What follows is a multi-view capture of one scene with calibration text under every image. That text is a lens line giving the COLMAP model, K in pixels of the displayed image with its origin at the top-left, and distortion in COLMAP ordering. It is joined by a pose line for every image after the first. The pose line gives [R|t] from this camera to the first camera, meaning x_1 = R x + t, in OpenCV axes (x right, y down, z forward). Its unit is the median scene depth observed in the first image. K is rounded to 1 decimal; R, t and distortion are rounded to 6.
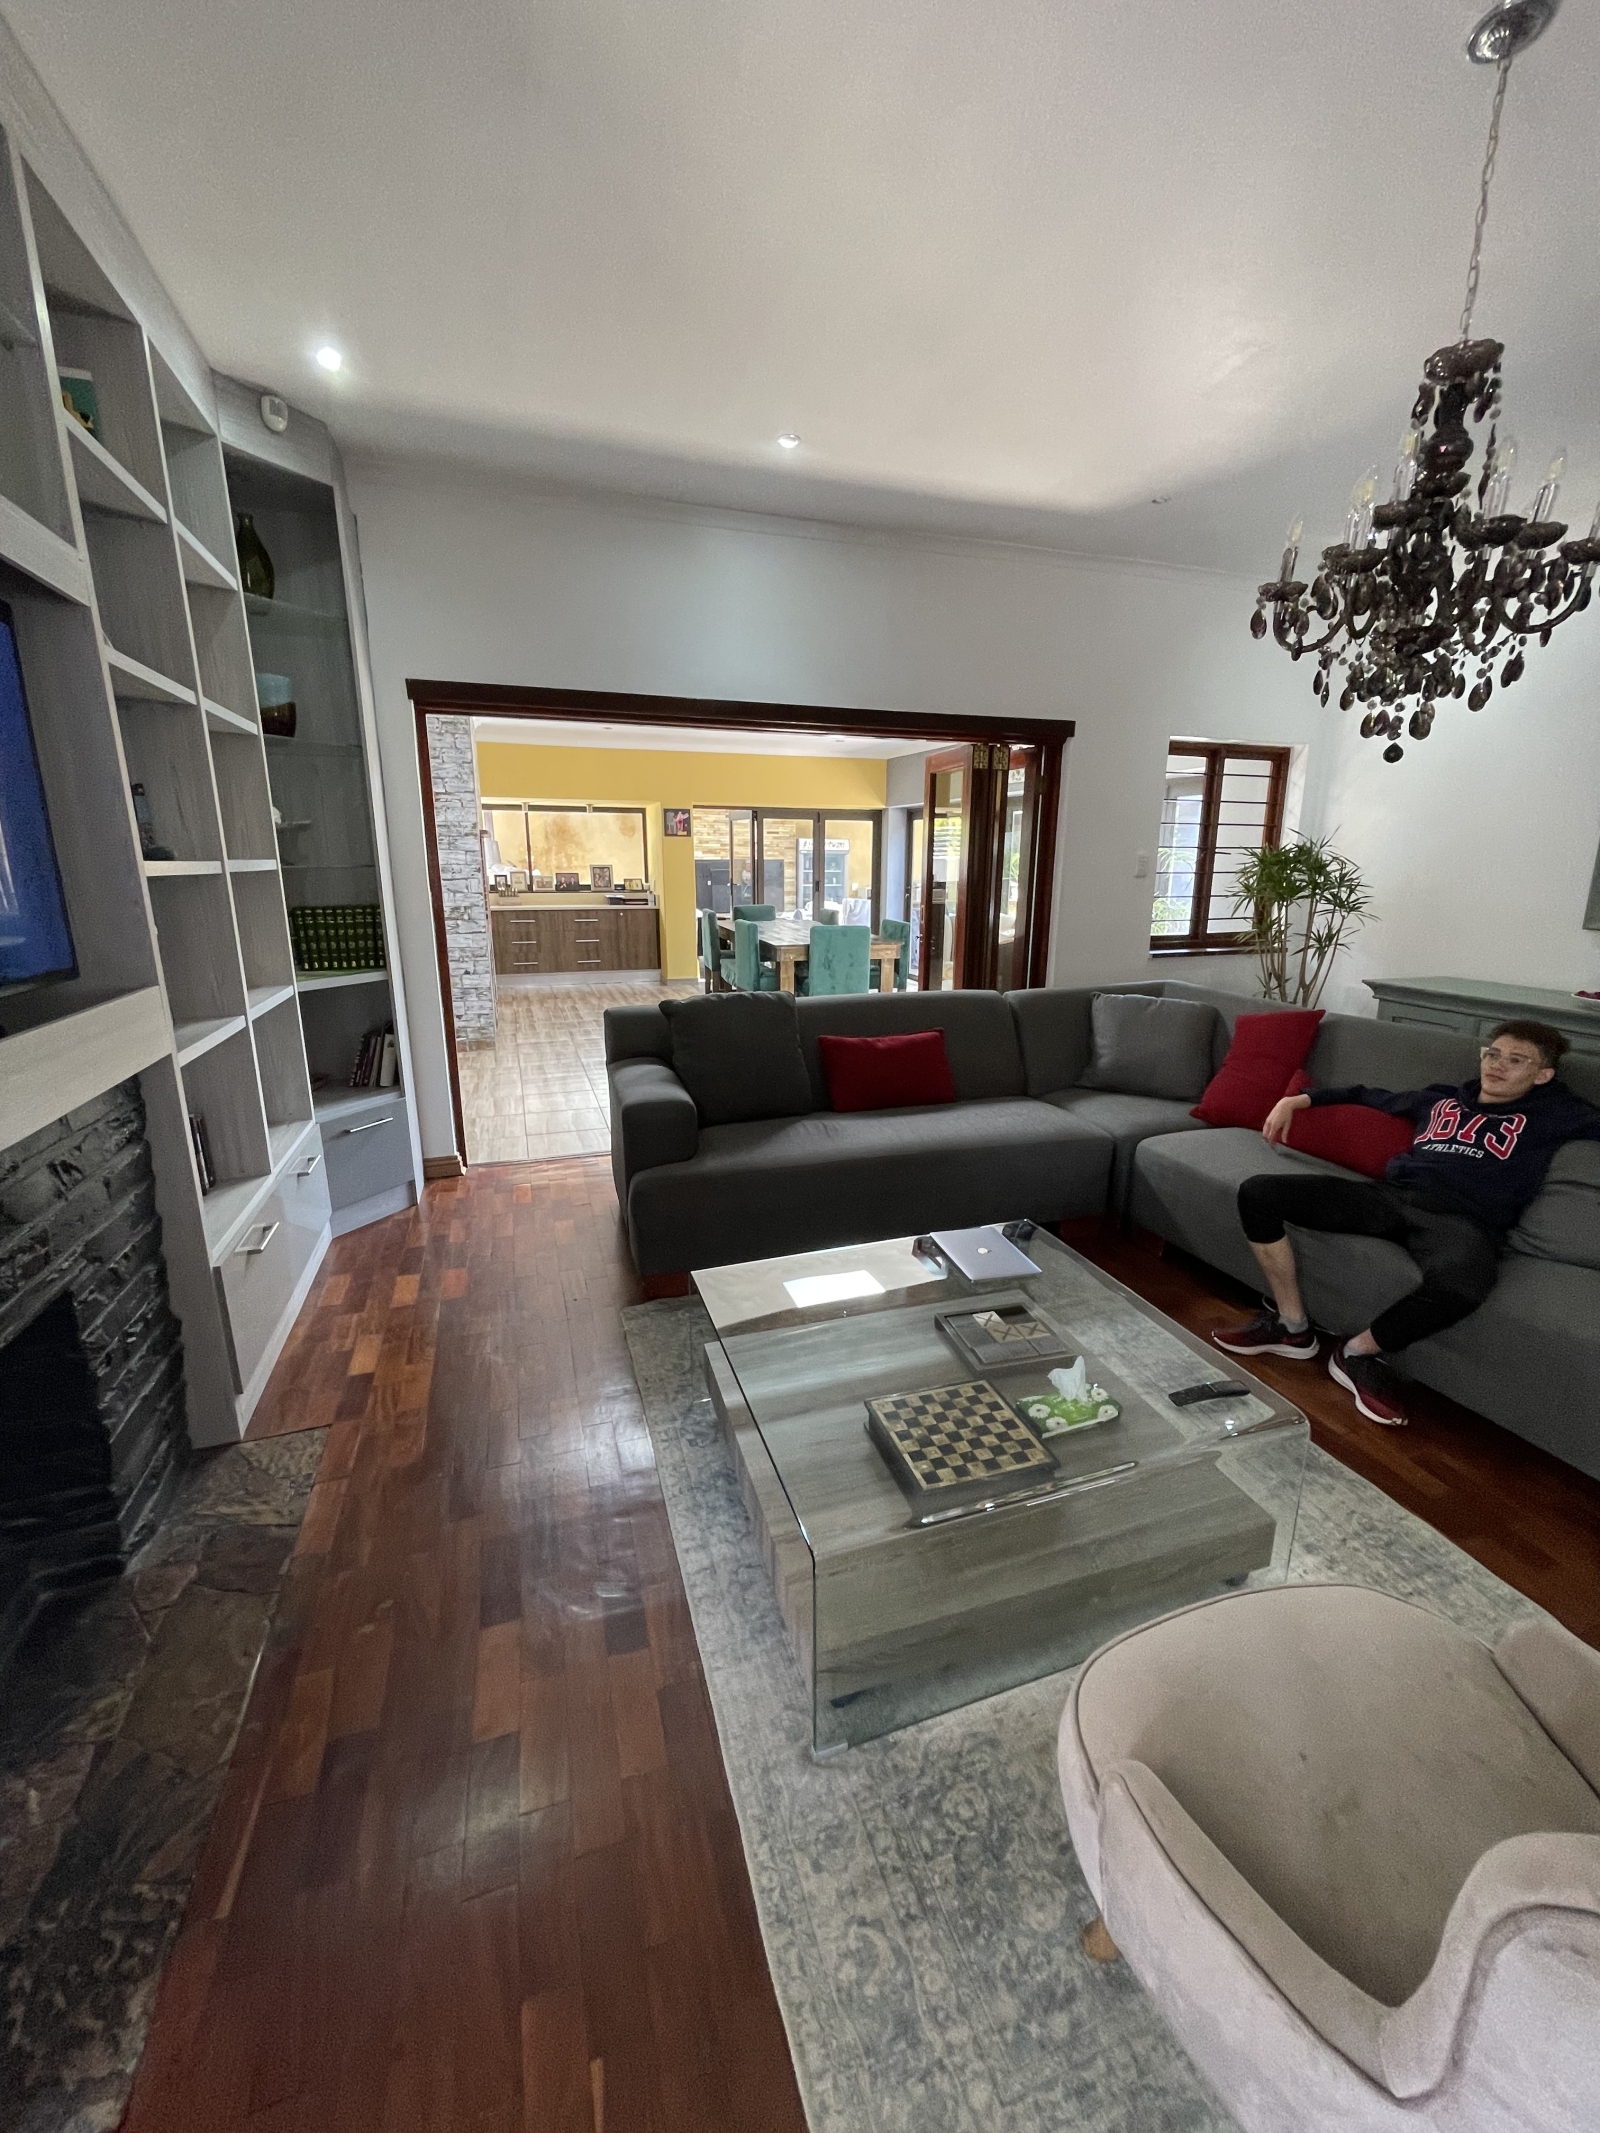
lens RADIAL K [[863.0, 0, 800.0], [0, 863.0, 1066.5], [0, 0, 1]] dist [0.001000, -0.000005]
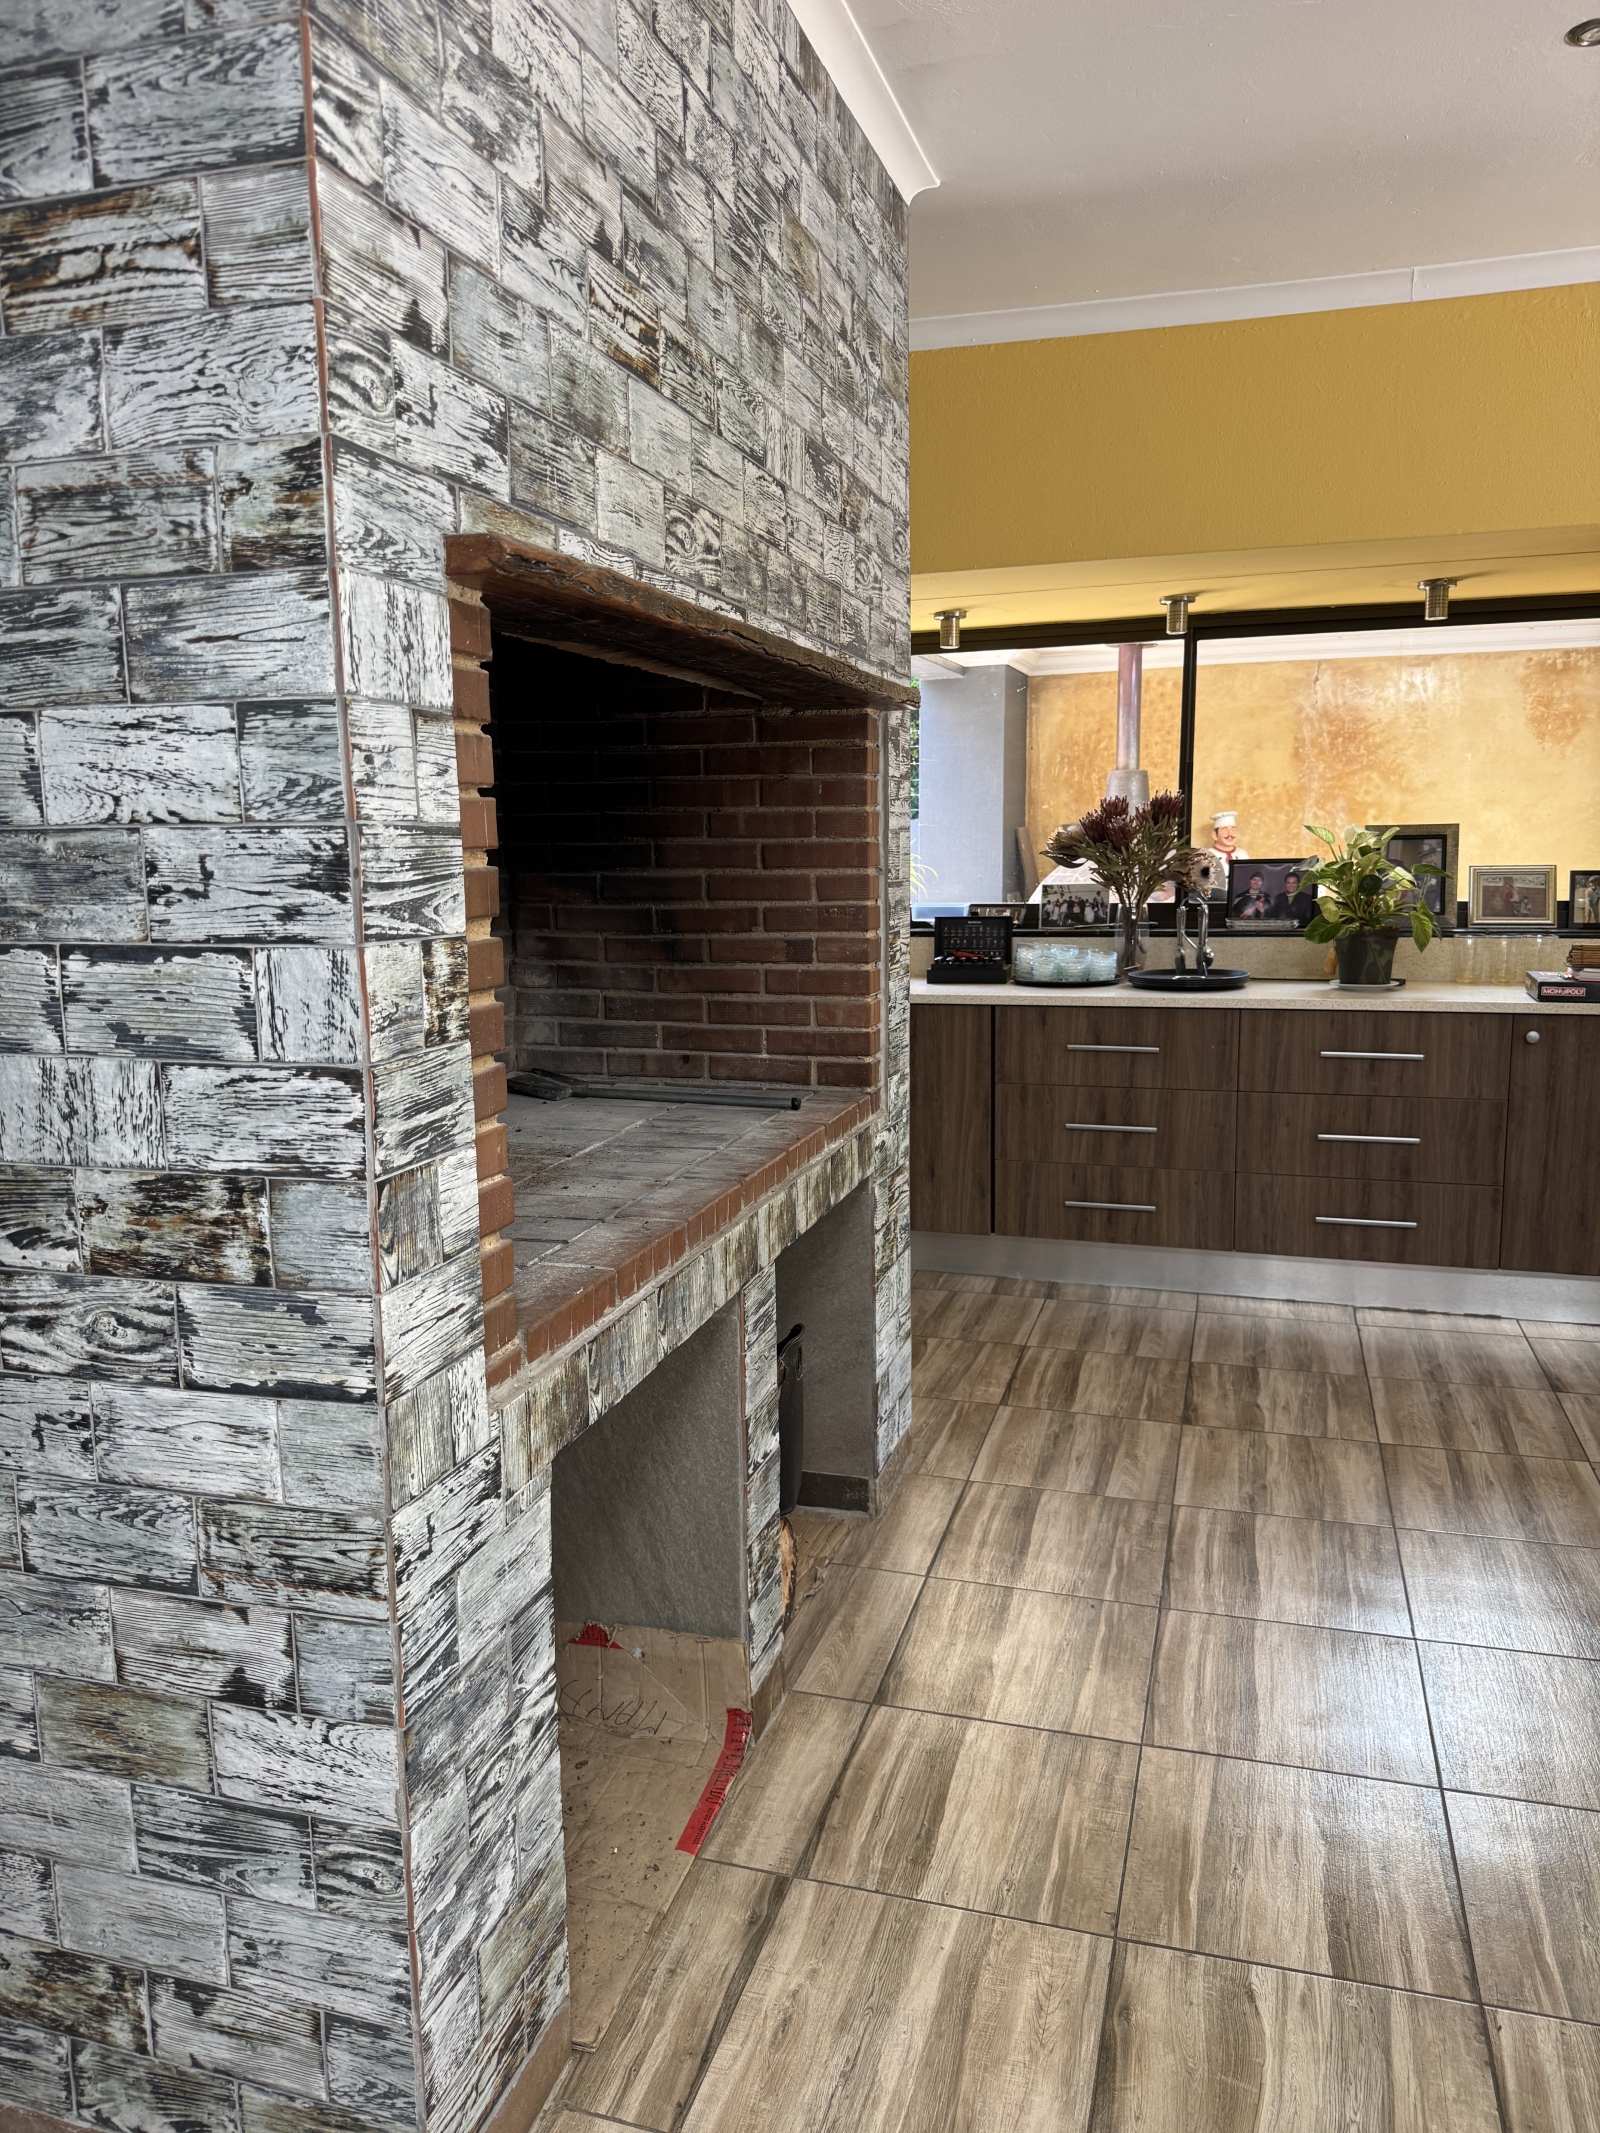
lens RADIAL K [[1516.3, 0, 800.0], [0, 1516.3, 1066.5], [0, 0, 1]] dist [0.003647, 0.001219]
pose [[0.815751, 0.069588, -0.574202, -0.169039], [-0.114019, 0.992604, -0.041688, -0.163136], [0.567054, 0.099477, 0.817652, 0.710854]]
